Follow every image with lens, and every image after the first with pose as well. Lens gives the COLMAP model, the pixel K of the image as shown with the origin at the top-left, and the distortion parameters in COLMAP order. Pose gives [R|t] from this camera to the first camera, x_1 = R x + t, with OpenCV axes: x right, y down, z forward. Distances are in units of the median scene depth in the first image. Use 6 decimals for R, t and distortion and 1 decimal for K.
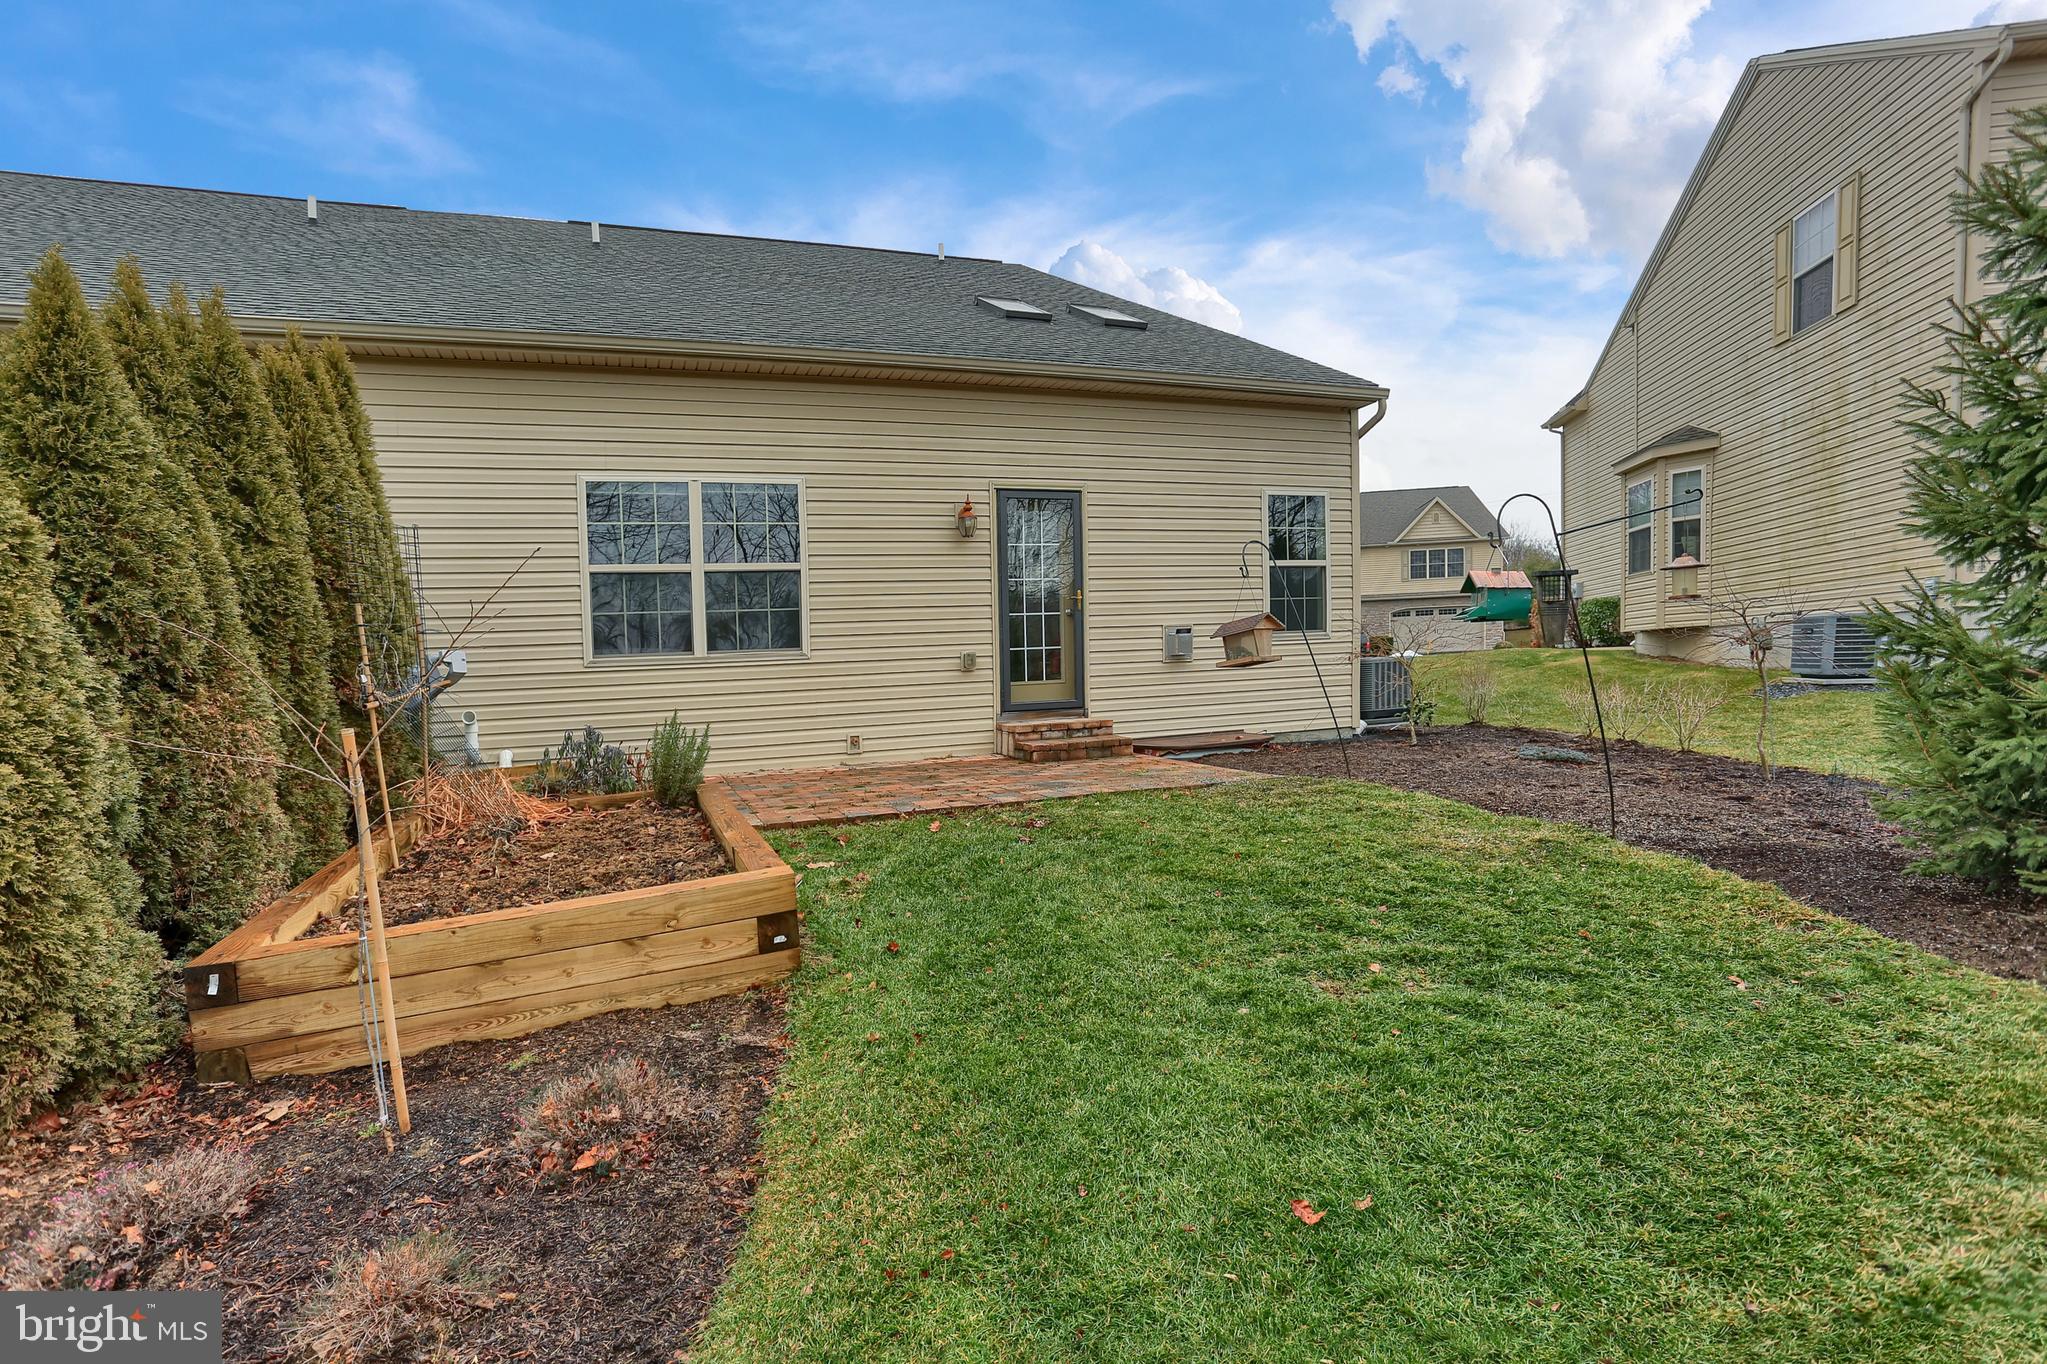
lens RADIAL K [[1013.7, 0, 1023.7], [0, 1013.7, 724.4], [0, 0, 1]] dist [-0.044211, 0.000264]
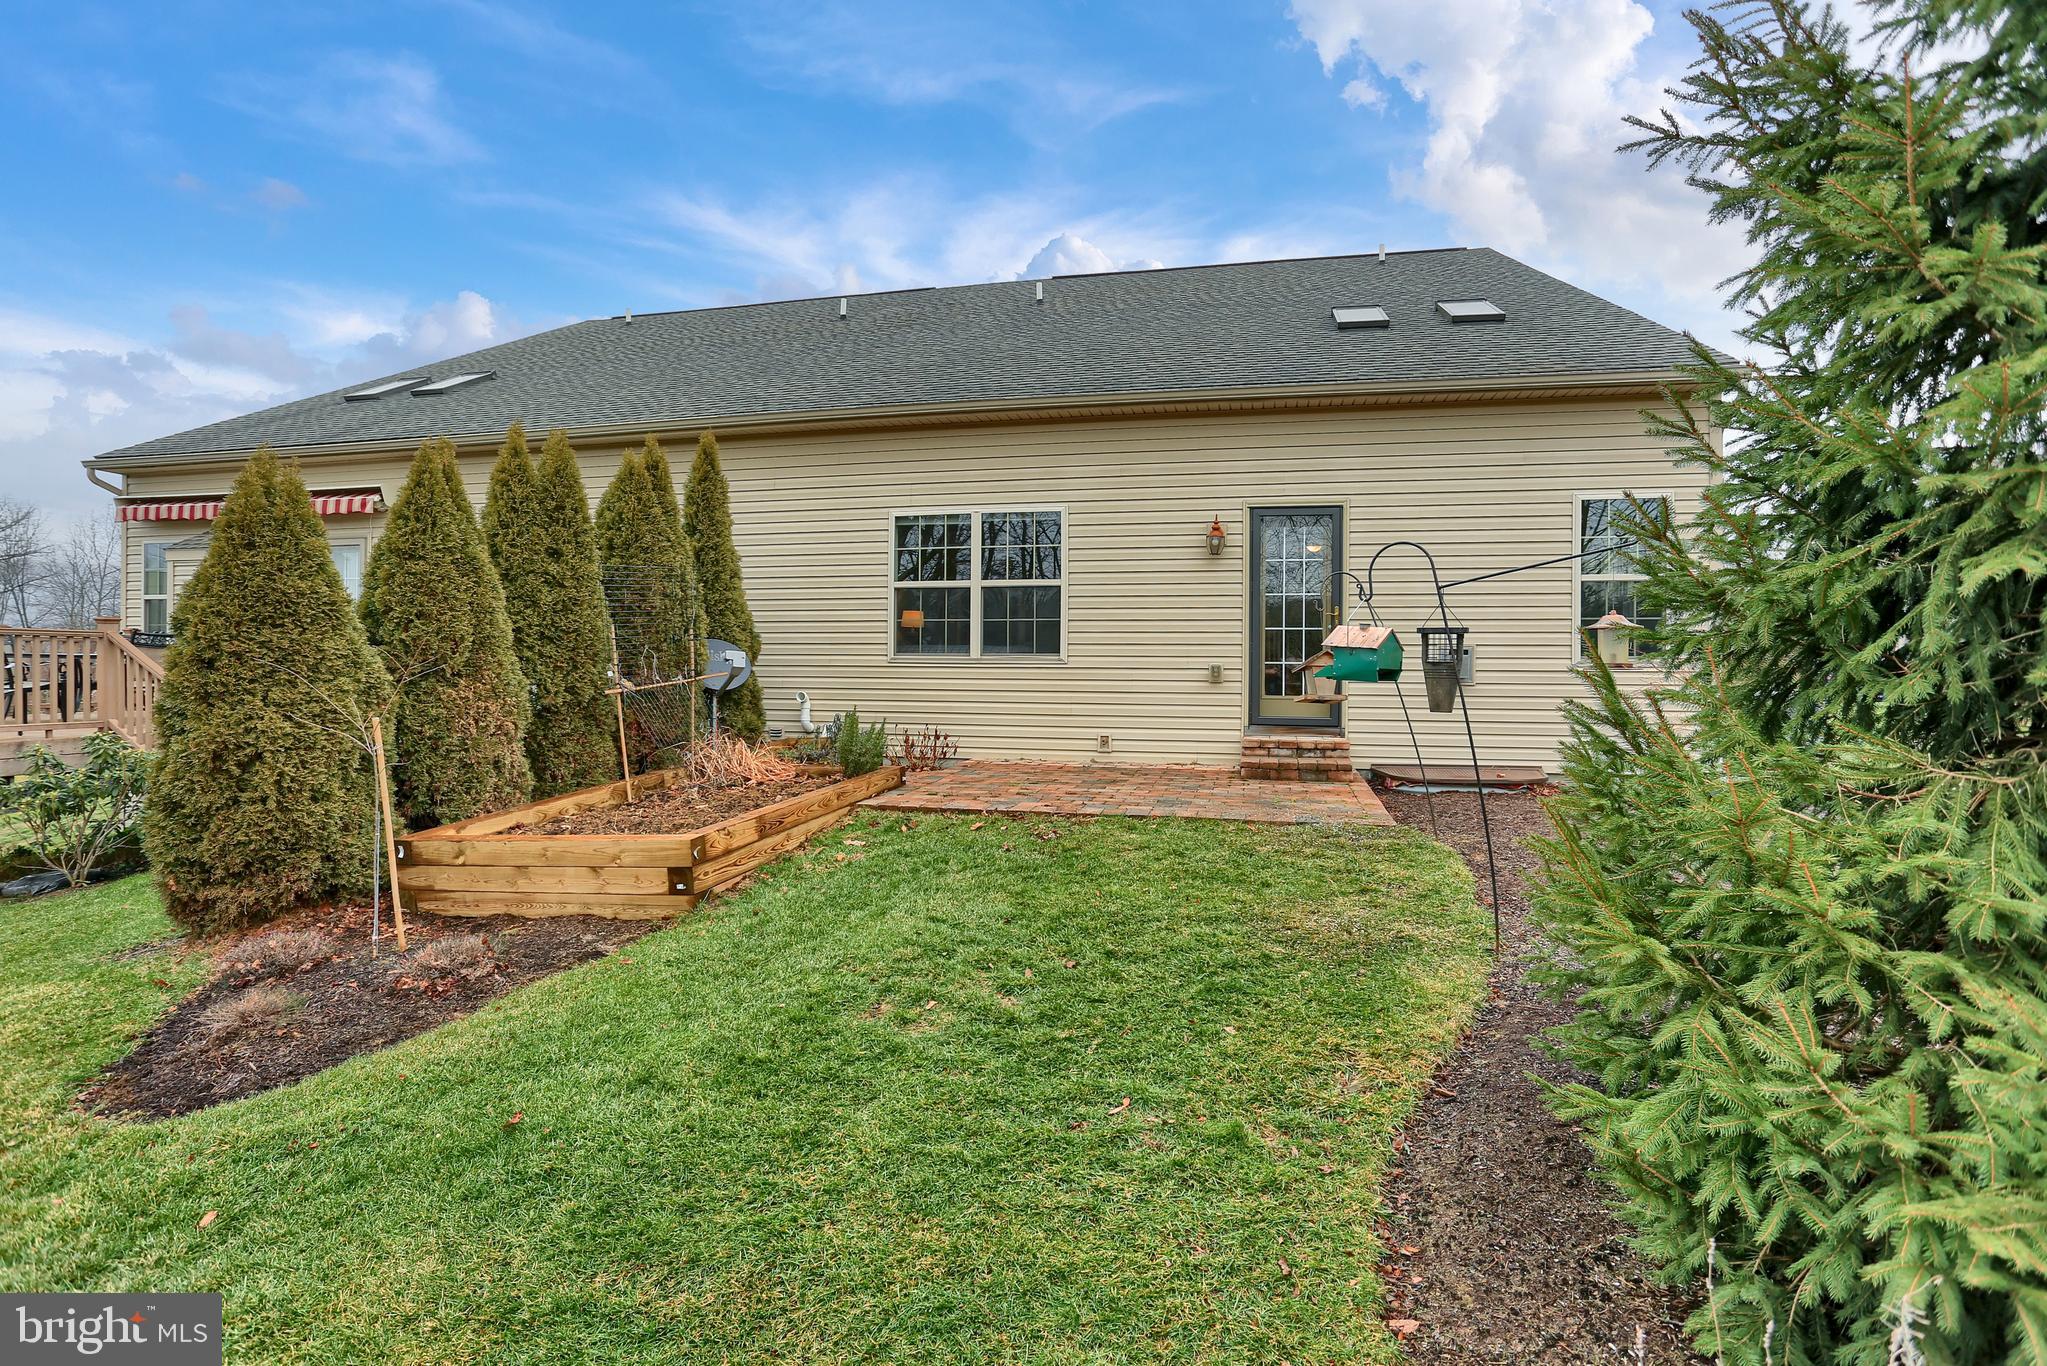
lens RADIAL K [[1008.1, 0, 1023.7], [0, 1008.1, 649.4], [0, 0, 1]] dist [-0.050435, 0.000077]
pose [[0.836002, 0.043947, -0.546963, 0.371416], [-0.072809, 0.996858, -0.031189, -0.043599], [0.543874, 0.065898, 0.836575, 0.034249]]
